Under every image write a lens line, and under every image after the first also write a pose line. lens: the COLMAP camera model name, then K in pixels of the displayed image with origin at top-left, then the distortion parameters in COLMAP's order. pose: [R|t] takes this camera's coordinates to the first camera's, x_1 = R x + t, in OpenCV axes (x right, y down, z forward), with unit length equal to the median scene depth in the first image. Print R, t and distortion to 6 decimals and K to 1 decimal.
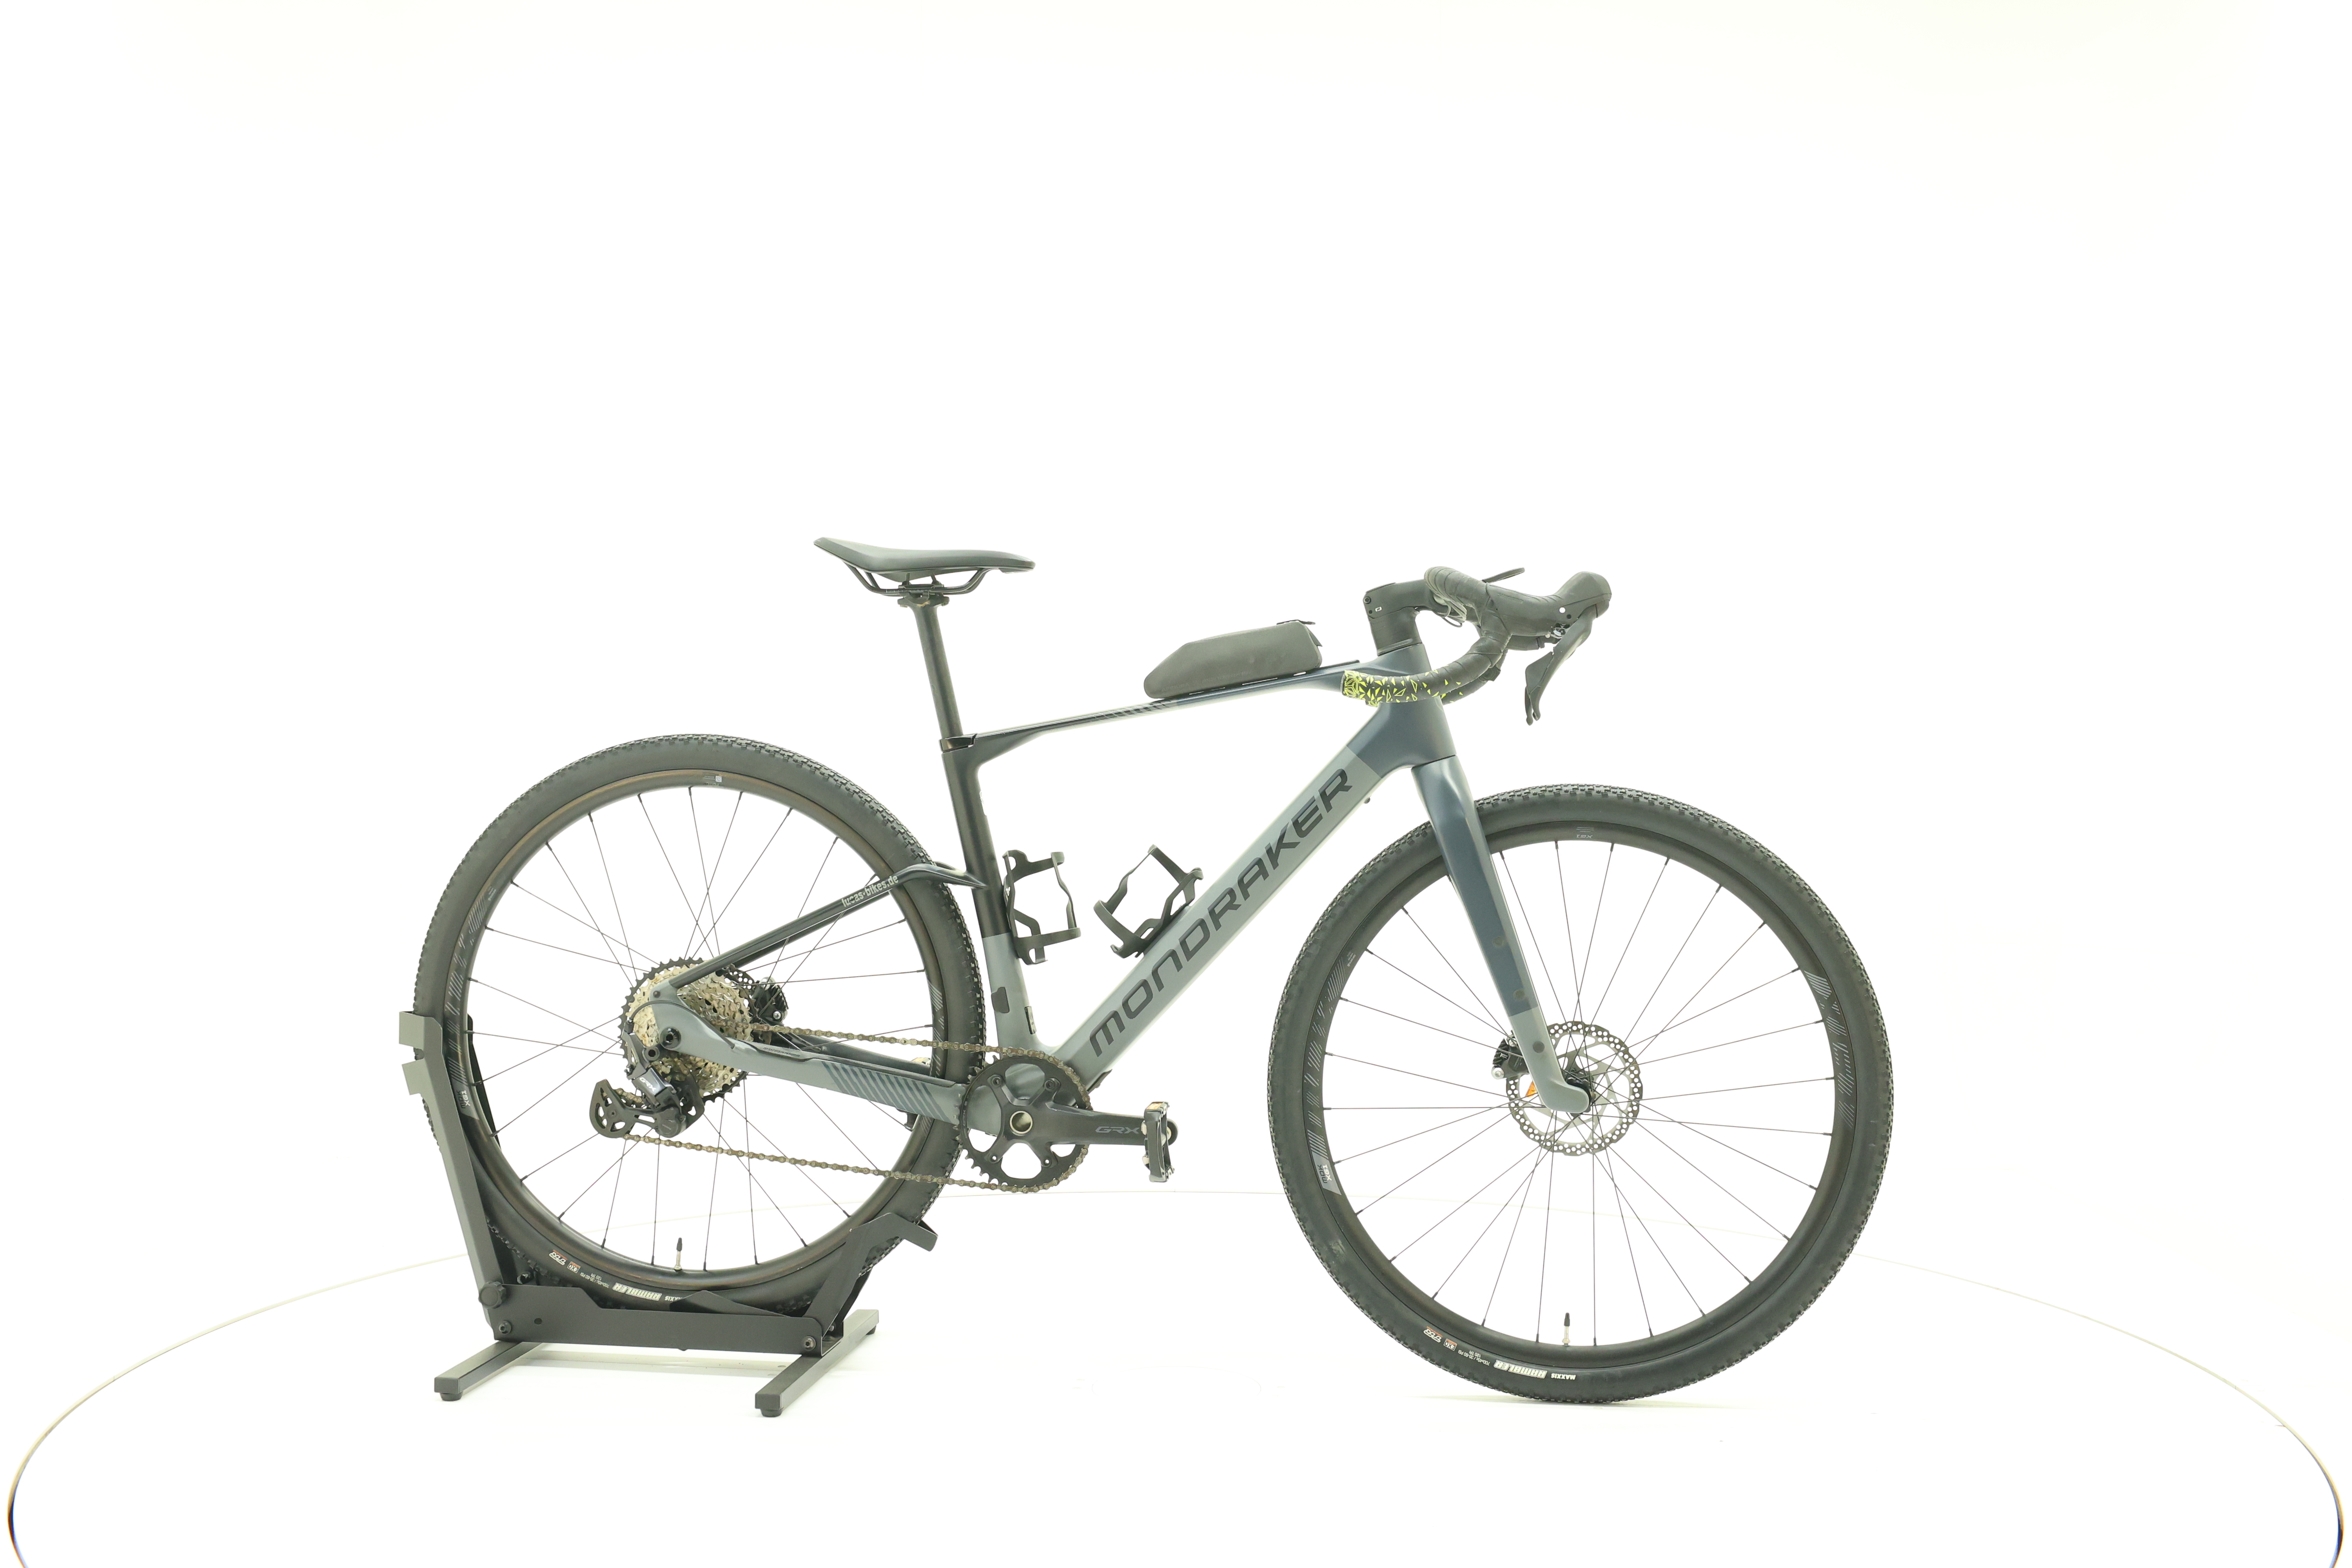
lens RADIAL K [[2535.5, 0, 1171.6], [0, 2535.5, 774.8], [0, 0, 1]] dist [0.002425, 0.000000]
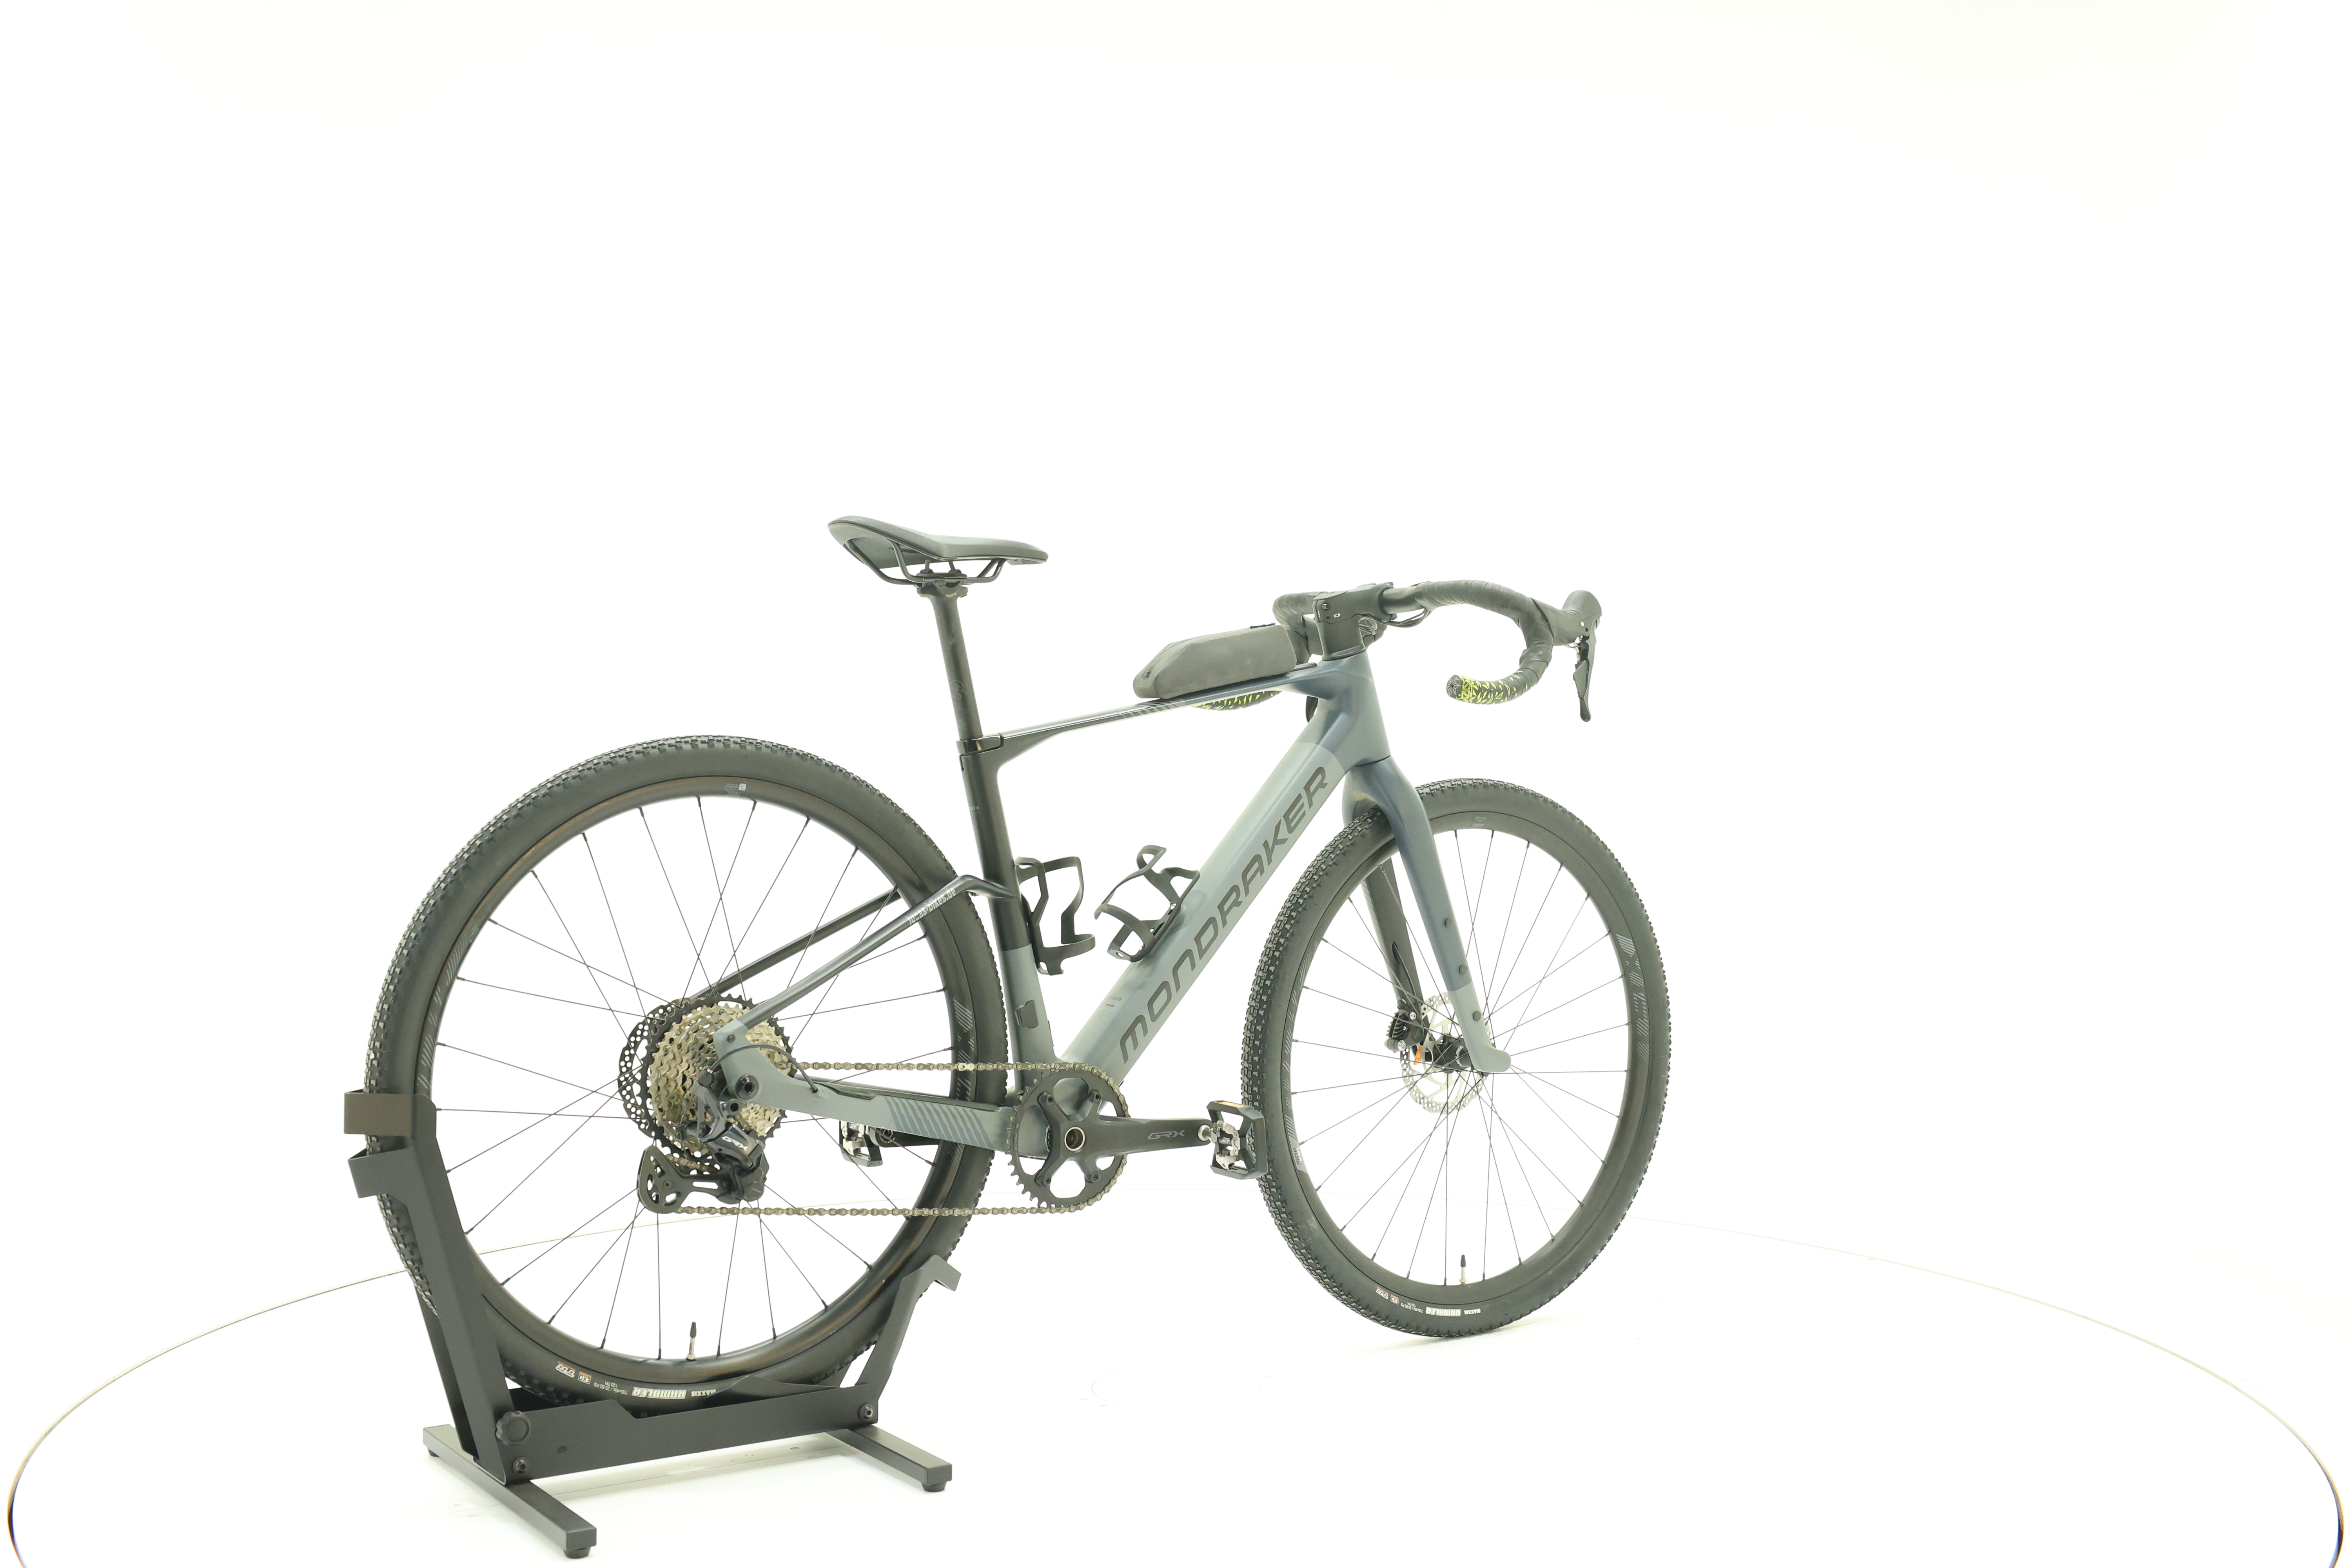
lens RADIAL K [[2535.5, 0, 1171.7], [0, 2535.5, 759.5], [0, 0, 1]] dist [0.002425, 0.000000]
pose [[0.733082, -0.009558, 0.680073, -0.681160], [0.011091, 0.999936, 0.002097, -0.008128], [-0.680049, 0.006005, 0.733142, 0.268896]]
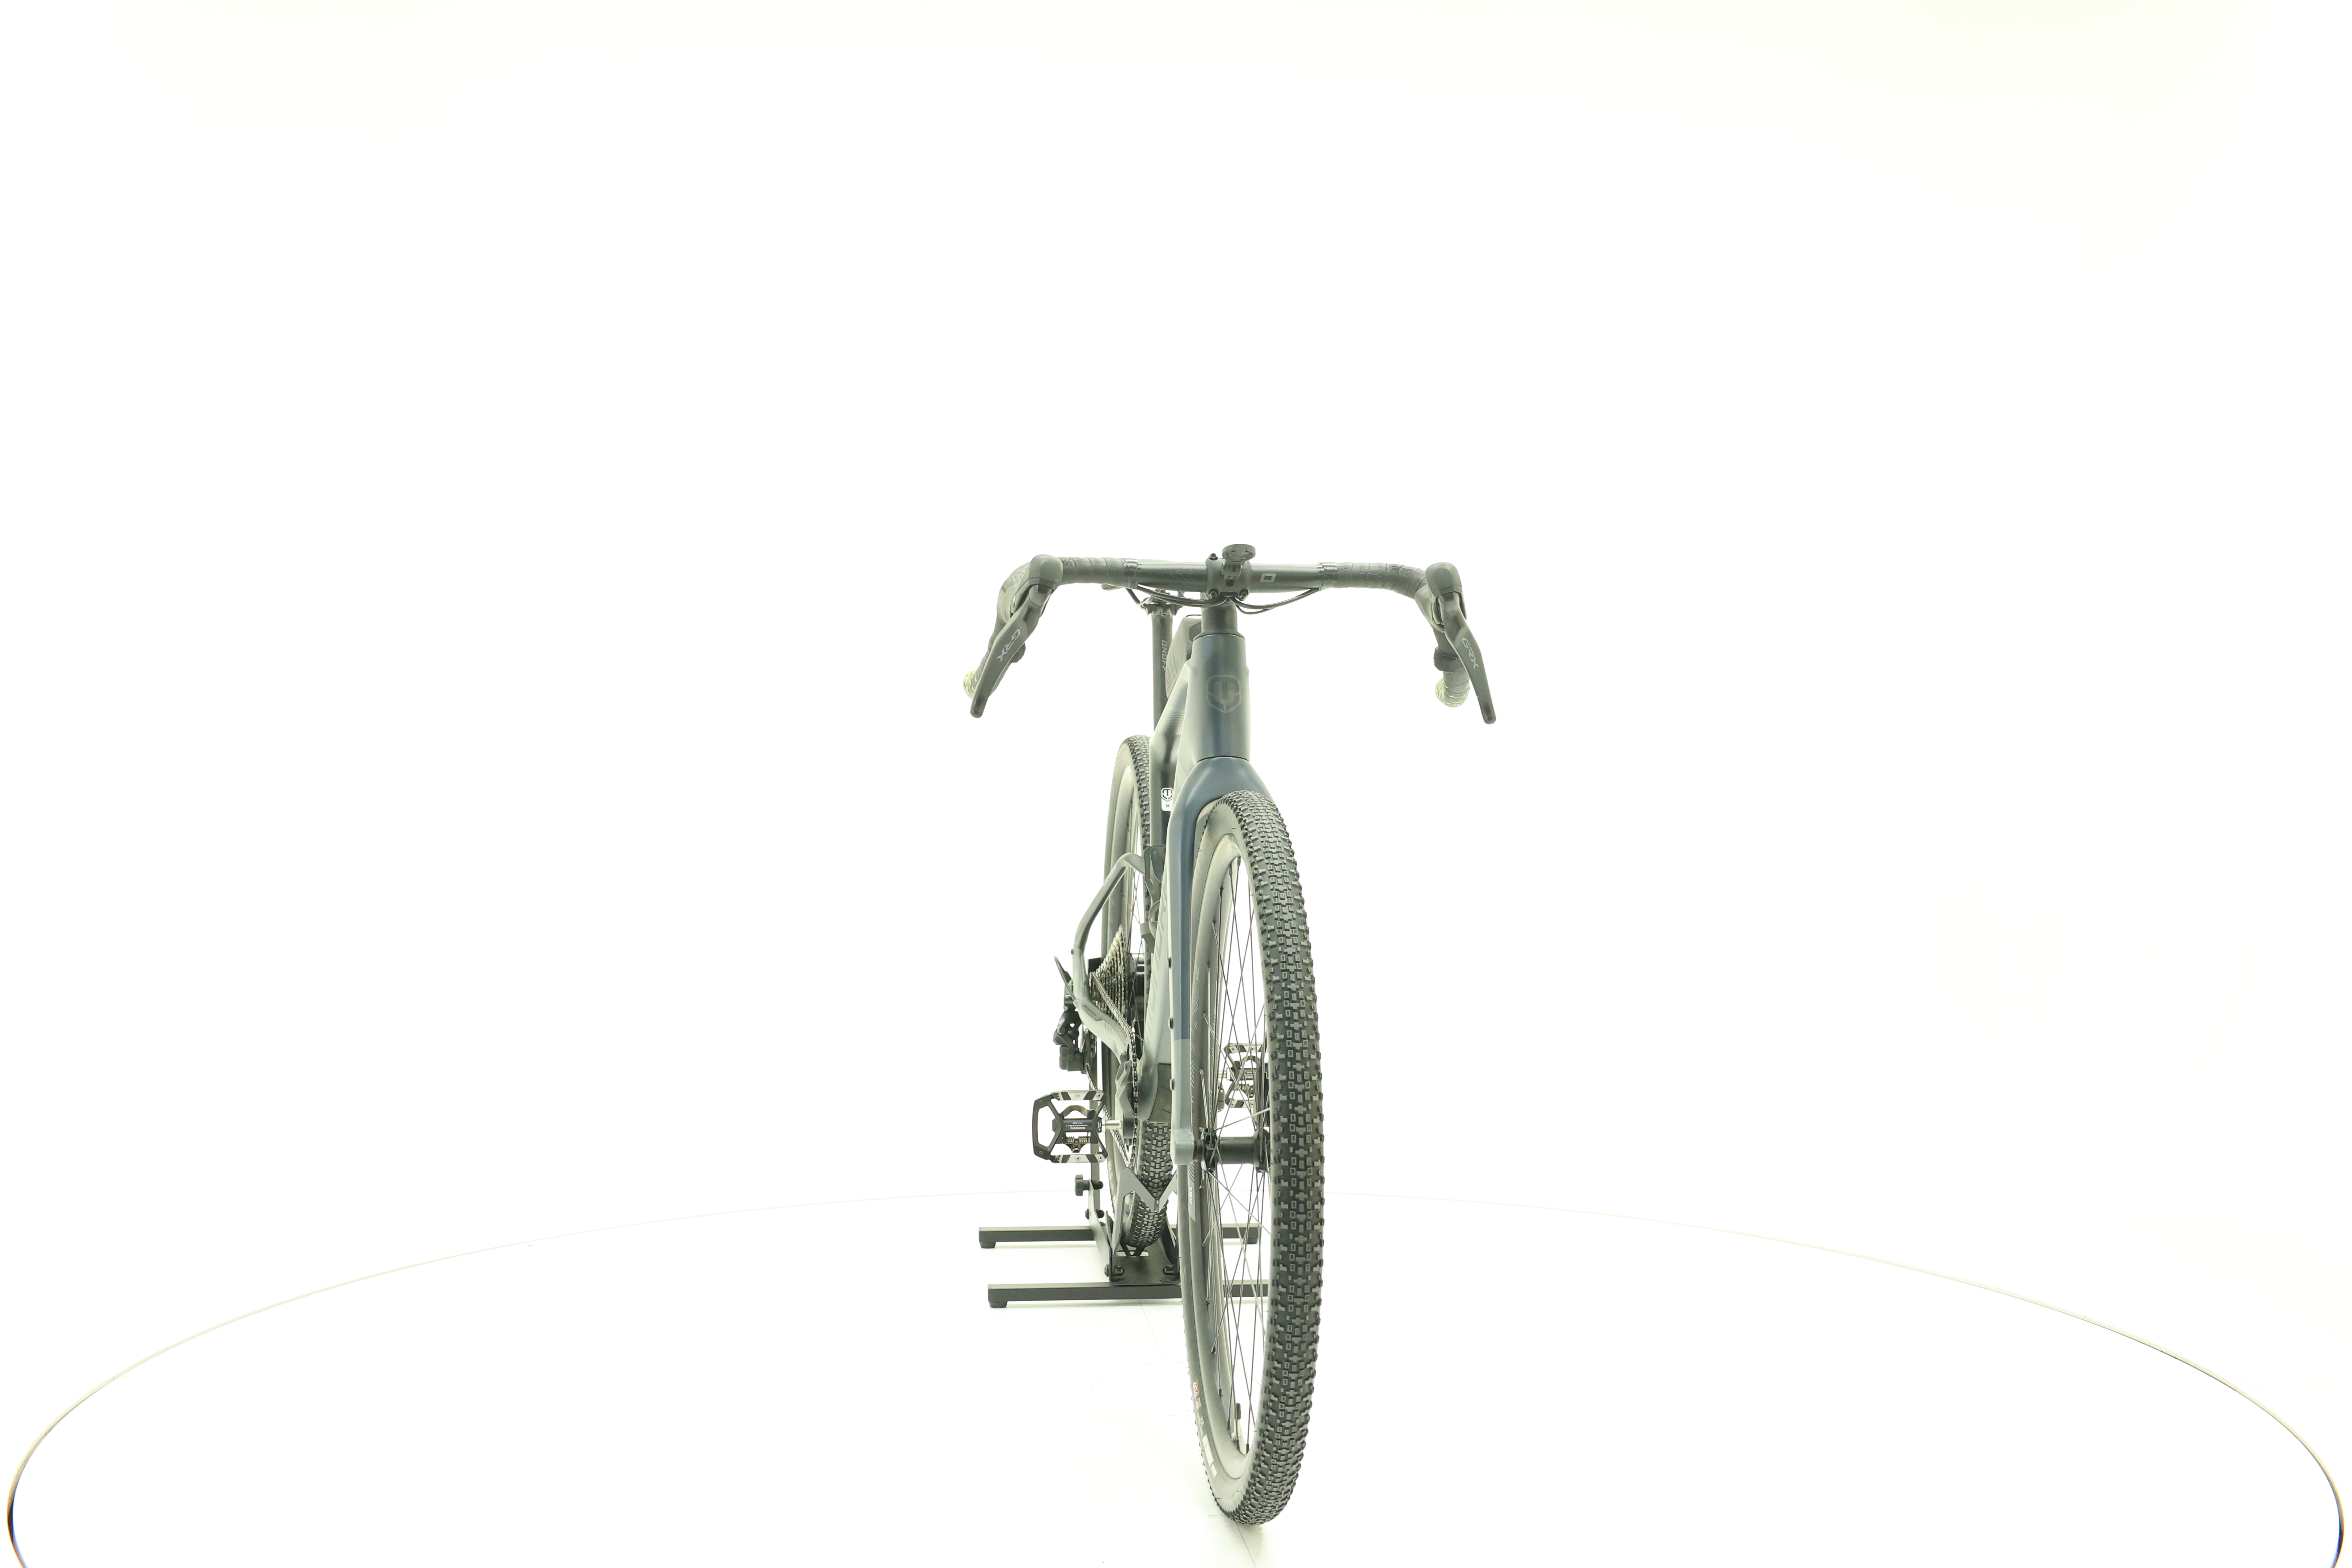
lens RADIAL K [[2535.5, 0, 1175.0], [0, 2535.5, 784.1], [0, 0, 1]] dist [0.002425, 0.000000]
pose [[0.250258, 0.019636, -0.967980, 0.970428], [-0.020346, 0.999680, 0.015018, -0.011189], [0.967965, 0.015936, 0.250578, 0.749970]]
